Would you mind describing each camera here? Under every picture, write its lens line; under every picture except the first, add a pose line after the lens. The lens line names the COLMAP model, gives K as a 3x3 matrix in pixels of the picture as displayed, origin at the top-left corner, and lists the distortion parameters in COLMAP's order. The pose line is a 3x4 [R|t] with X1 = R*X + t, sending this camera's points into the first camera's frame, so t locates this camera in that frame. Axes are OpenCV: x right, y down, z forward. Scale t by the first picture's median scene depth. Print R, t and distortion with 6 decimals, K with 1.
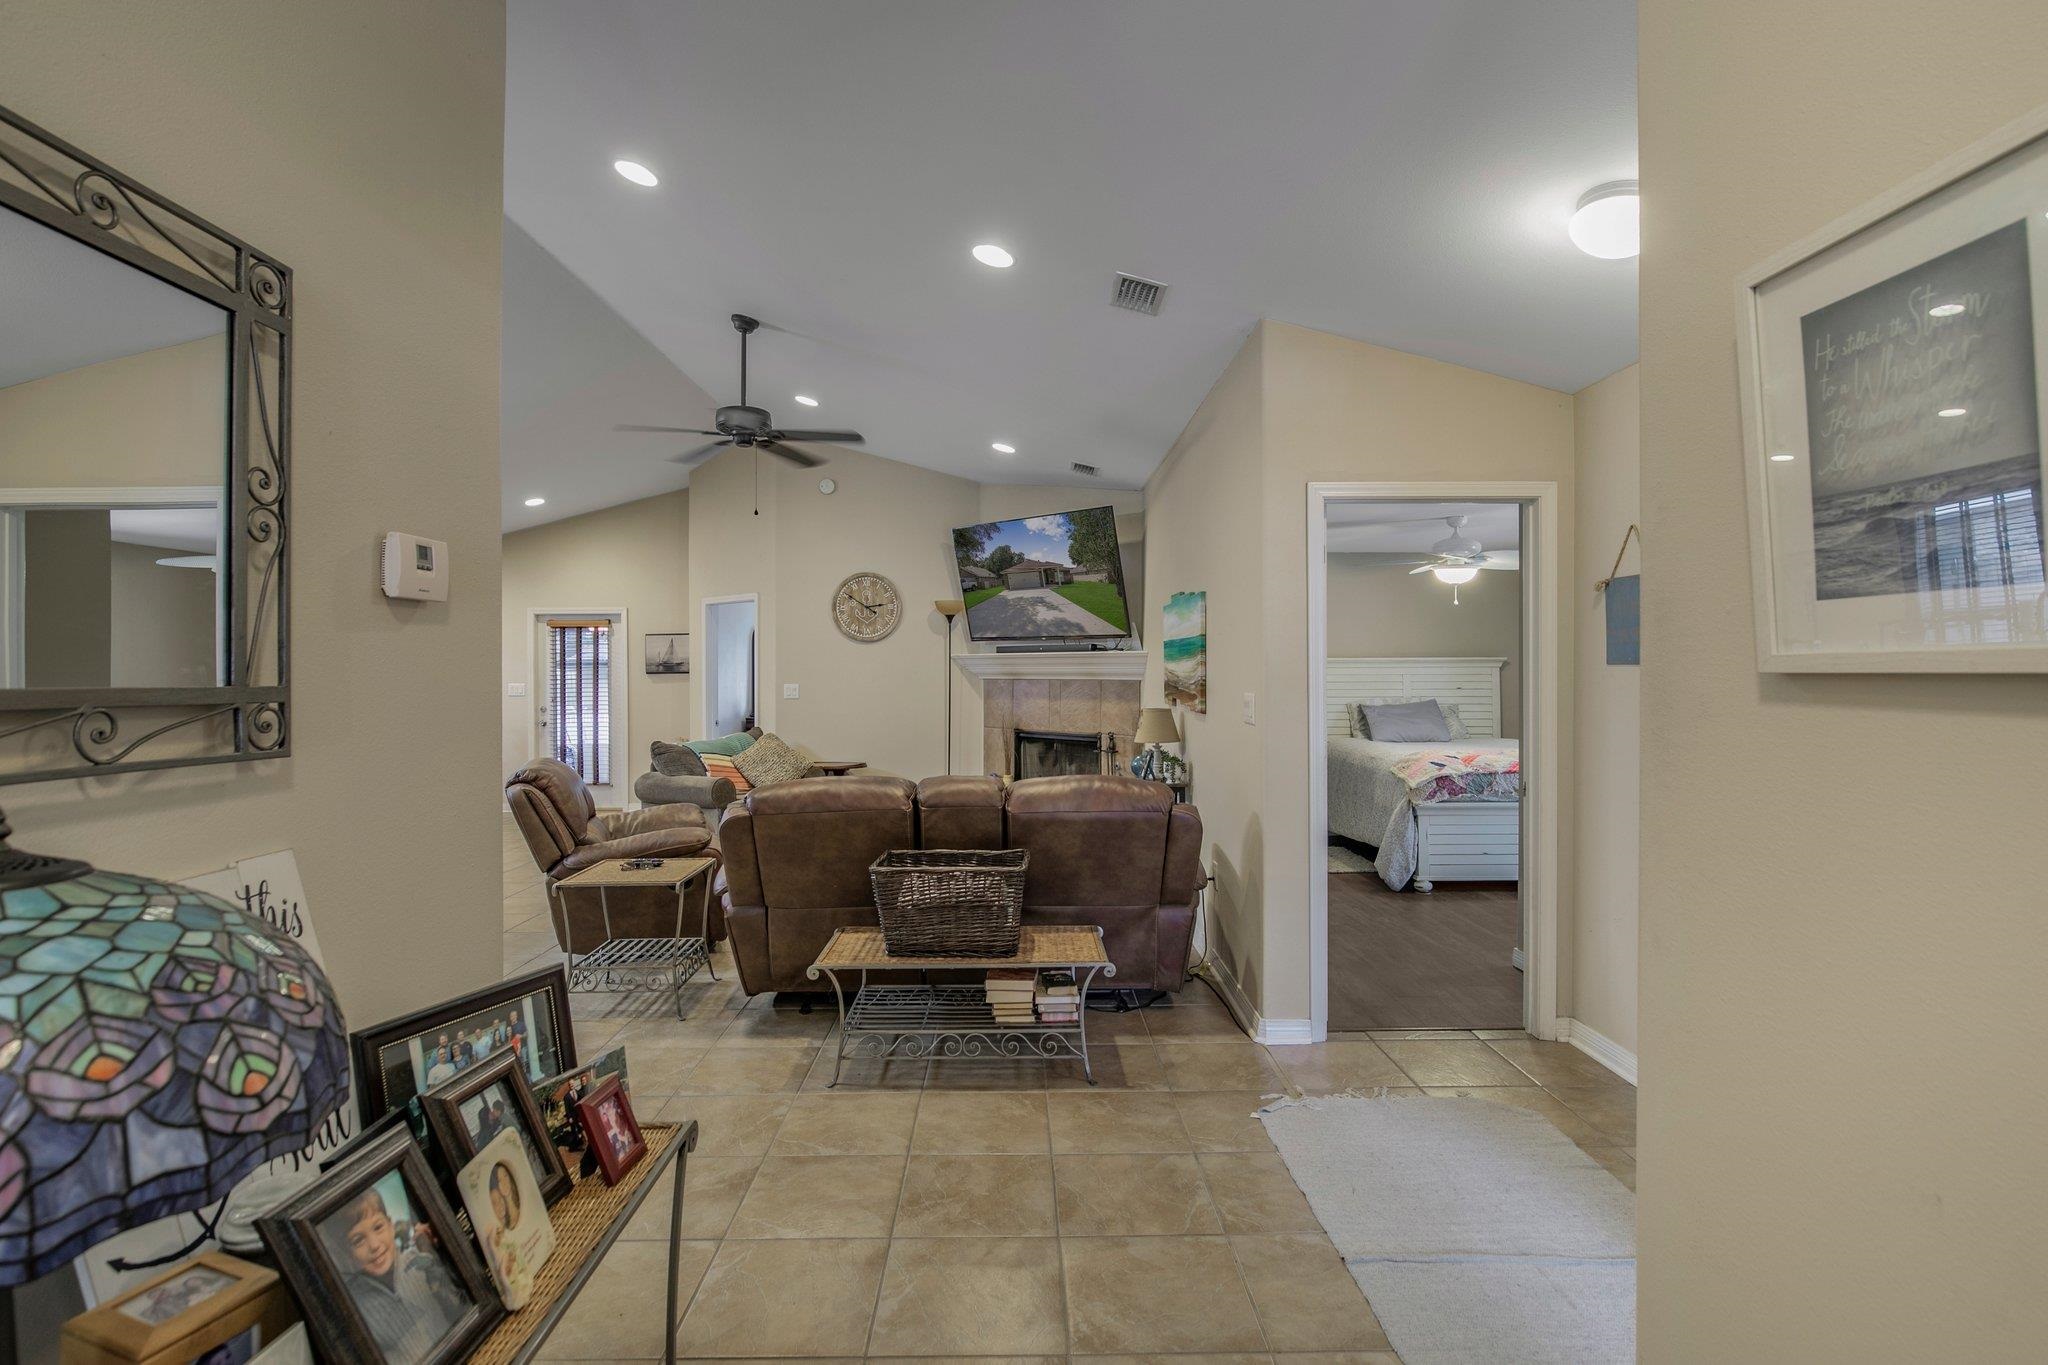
lens RADIAL K [[964.3, 0, 1026.0], [0, 964.3, 672.1], [0, 0, 1]] dist [-0.044317, -0.000032]
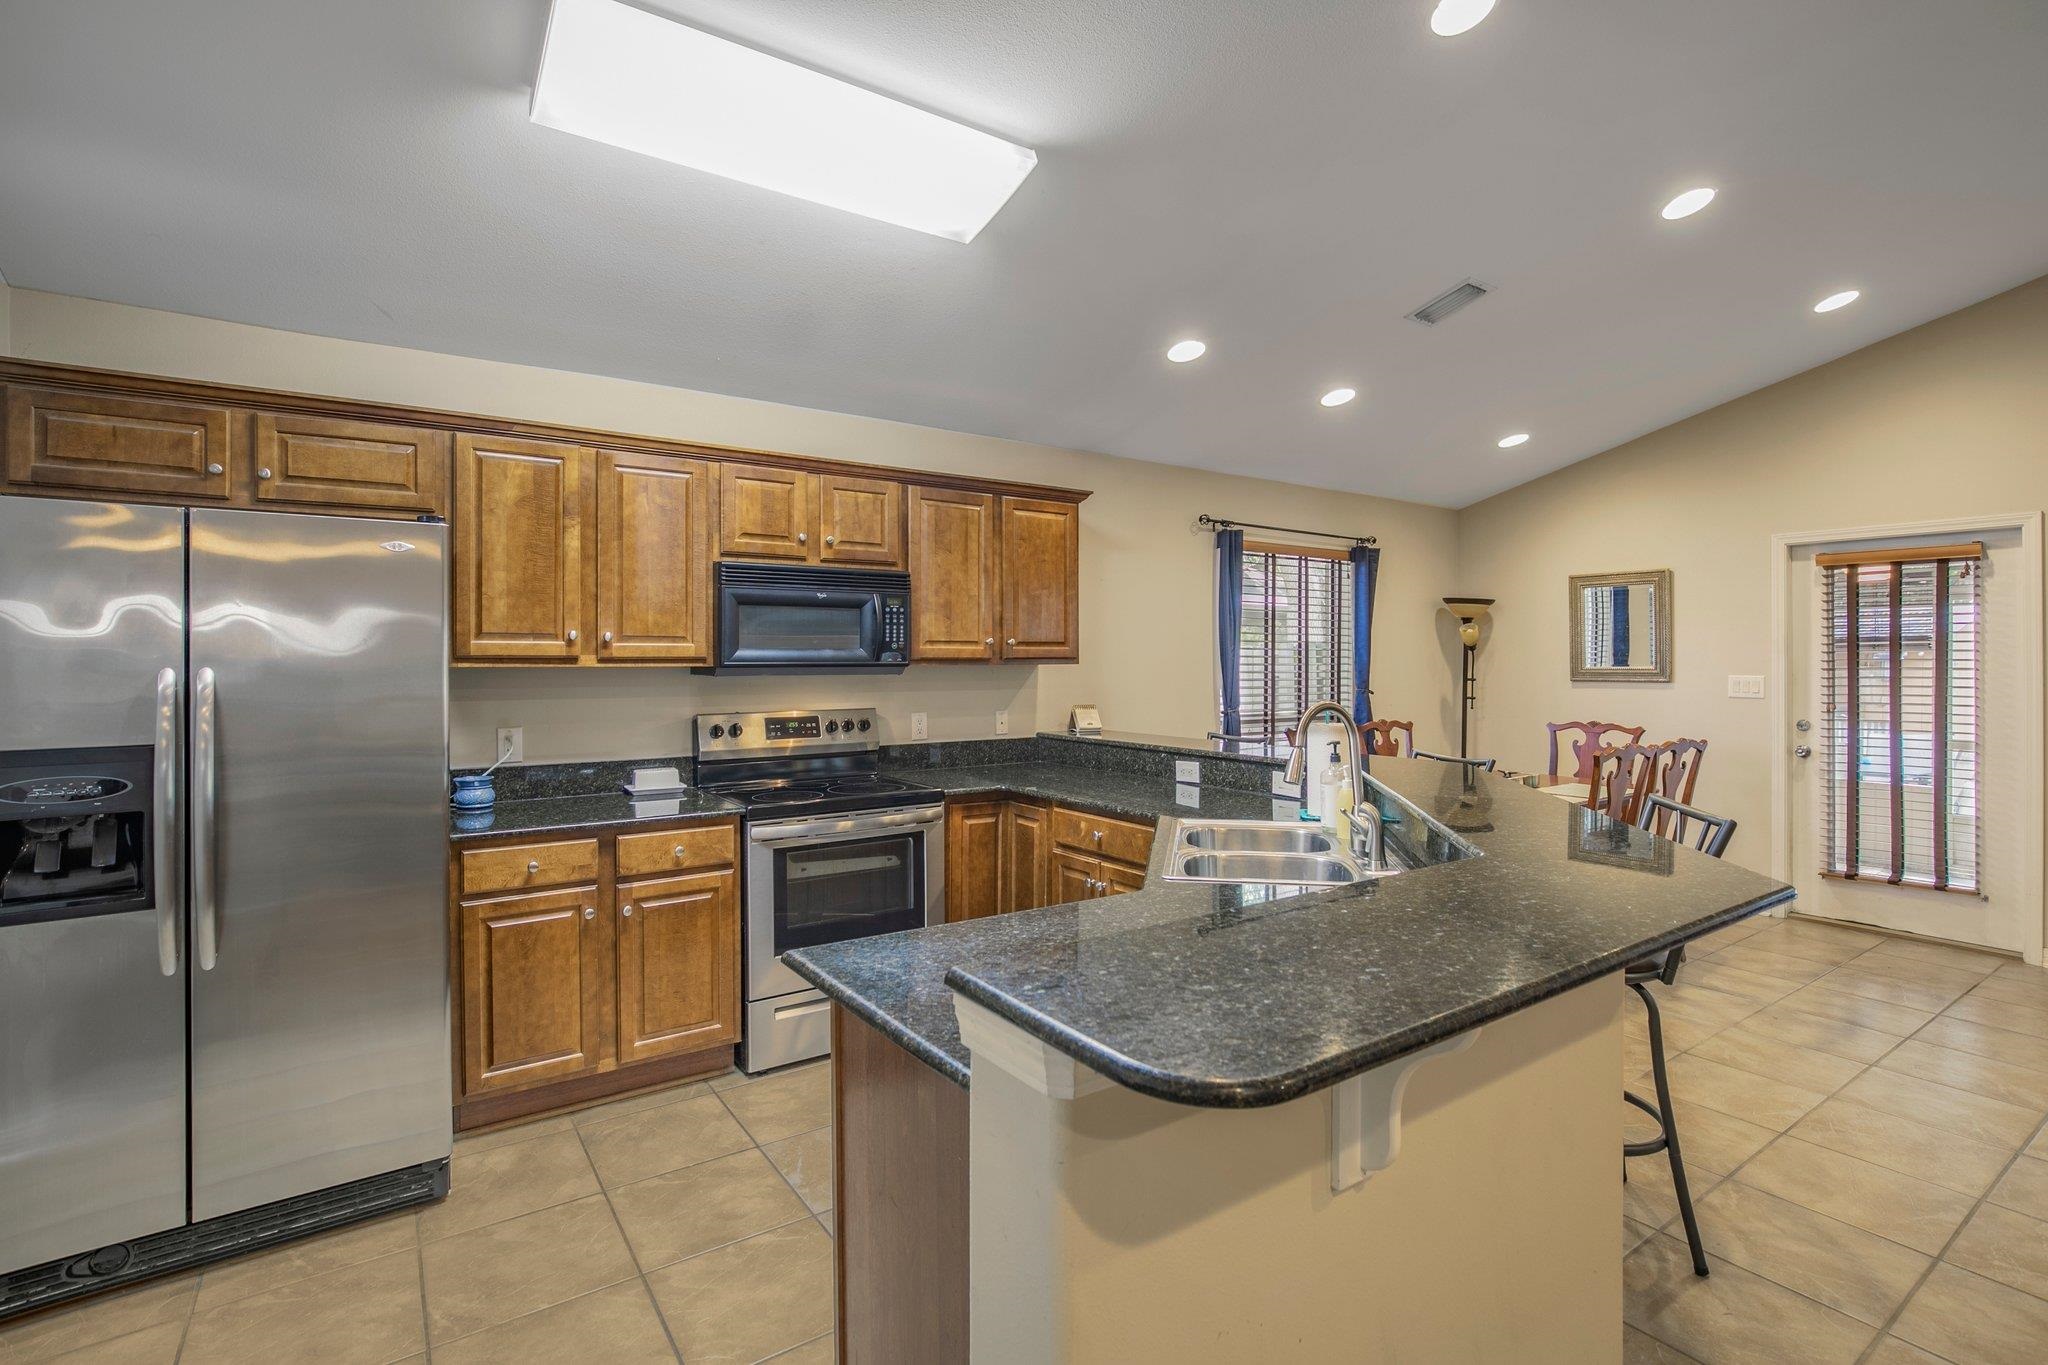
lens RADIAL K [[957.6, 0, 1026.2], [0, 957.6, 659.1], [0, 0, 1]] dist [-0.002466, -0.000142]
pose [[0.560702, 0.005838, -0.827997, -0.395686], [-0.002679, 0.999983, 0.005236, 0.001778], [0.828013, -0.000718, 0.560708, 0.445783]]
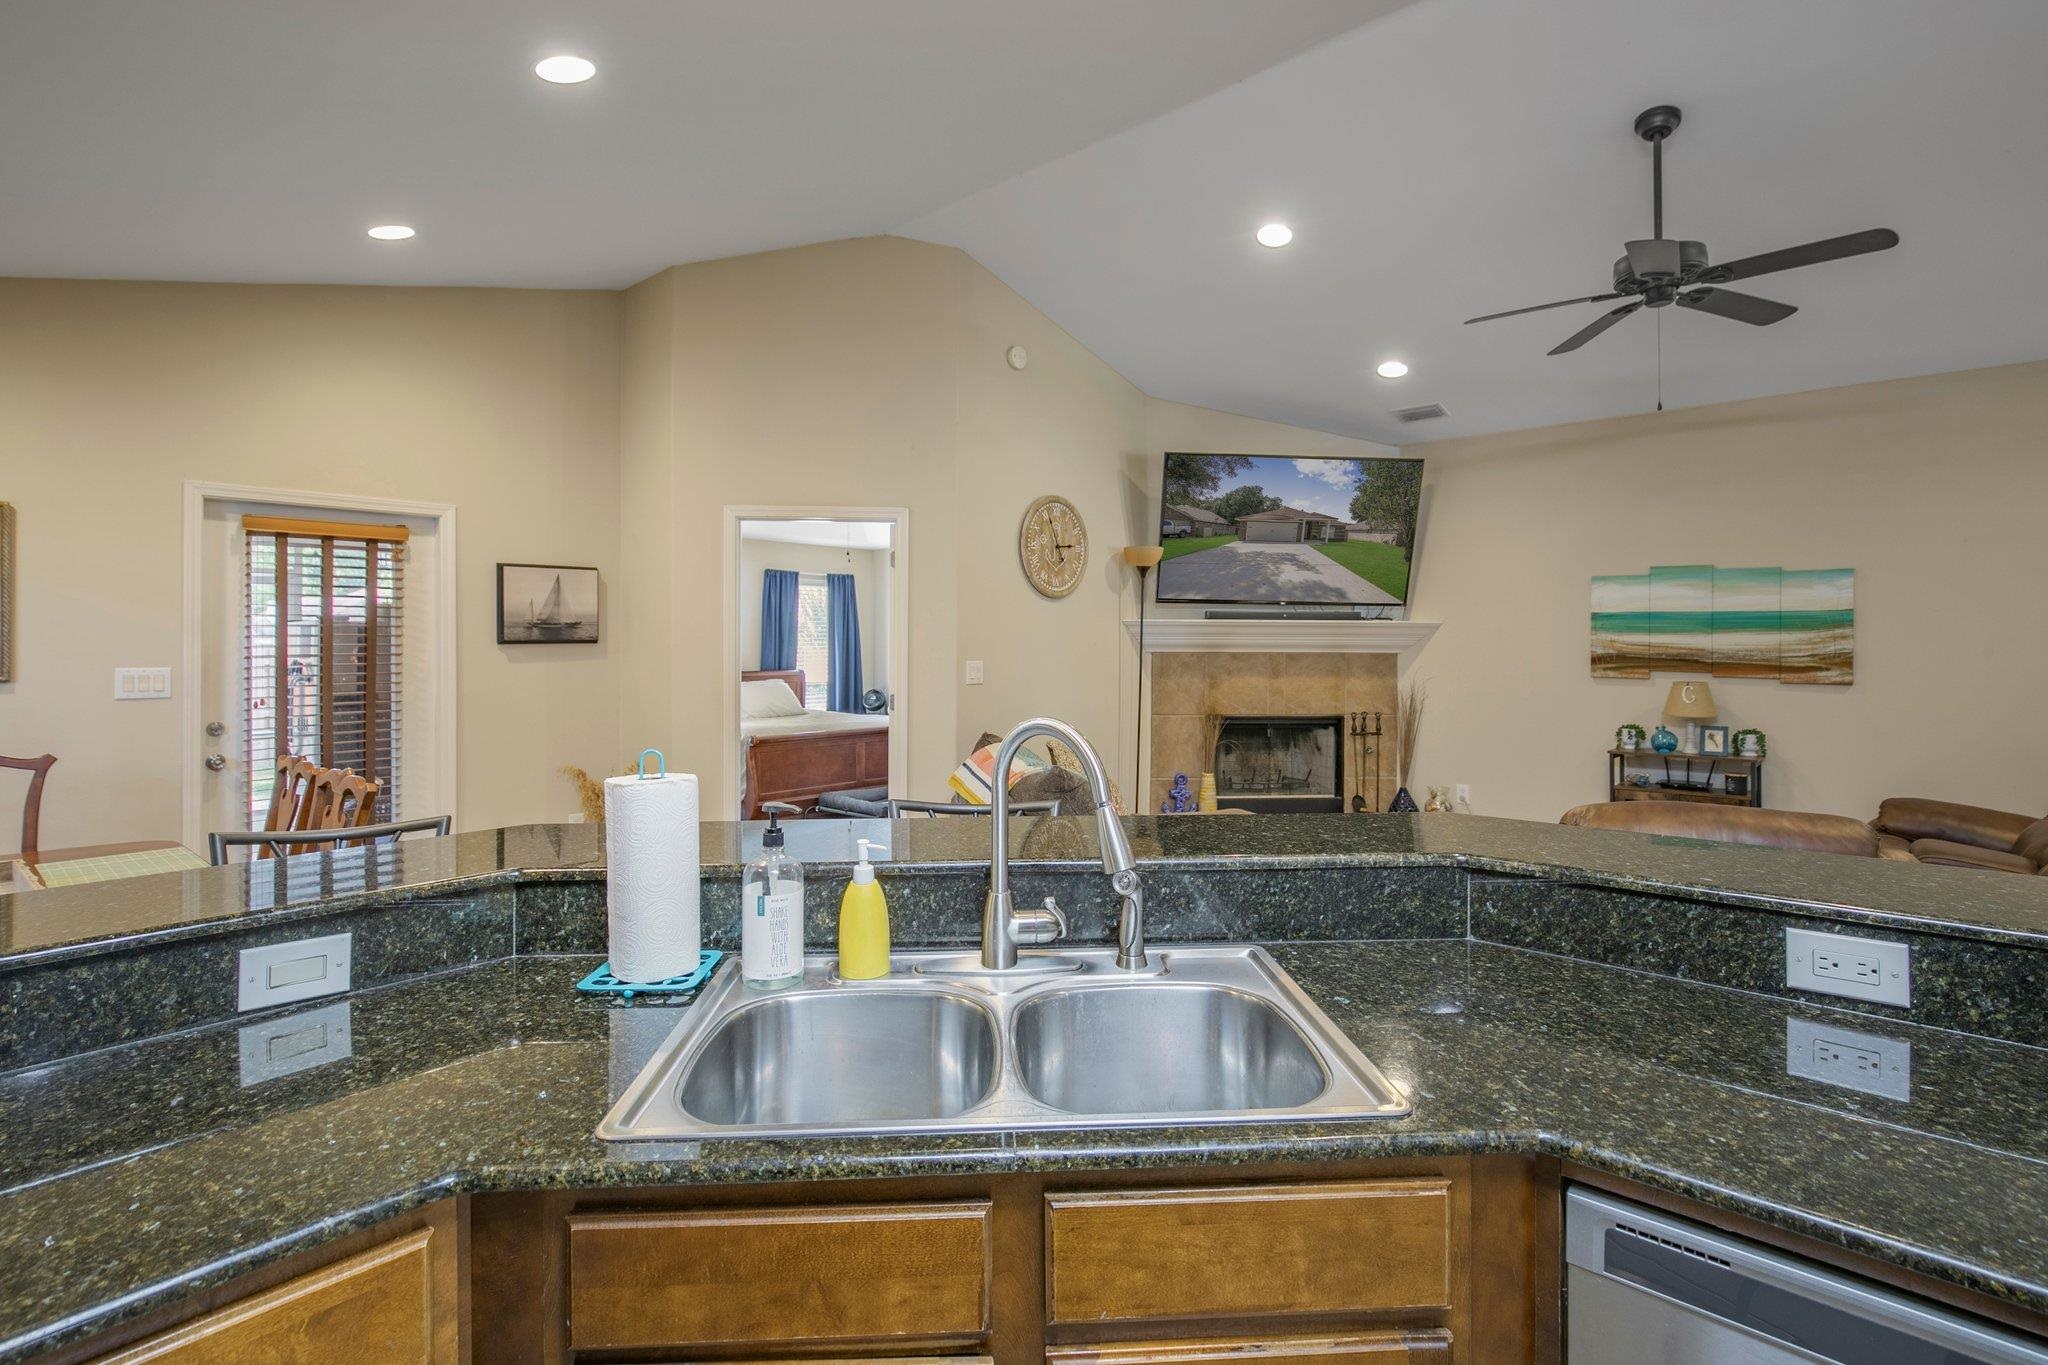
lens RADIAL K [[970.6, 0, 1021.5], [0, 970.6, 640.7], [0, 0, 1]] dist [-0.020538, 0.012200]
pose [[0.676648, 0.007485, 0.736269, -0.735077], [-0.003471, 0.999970, -0.006976, 0.003729], [-0.736298, 0.002165, 0.676653, 0.588086]]
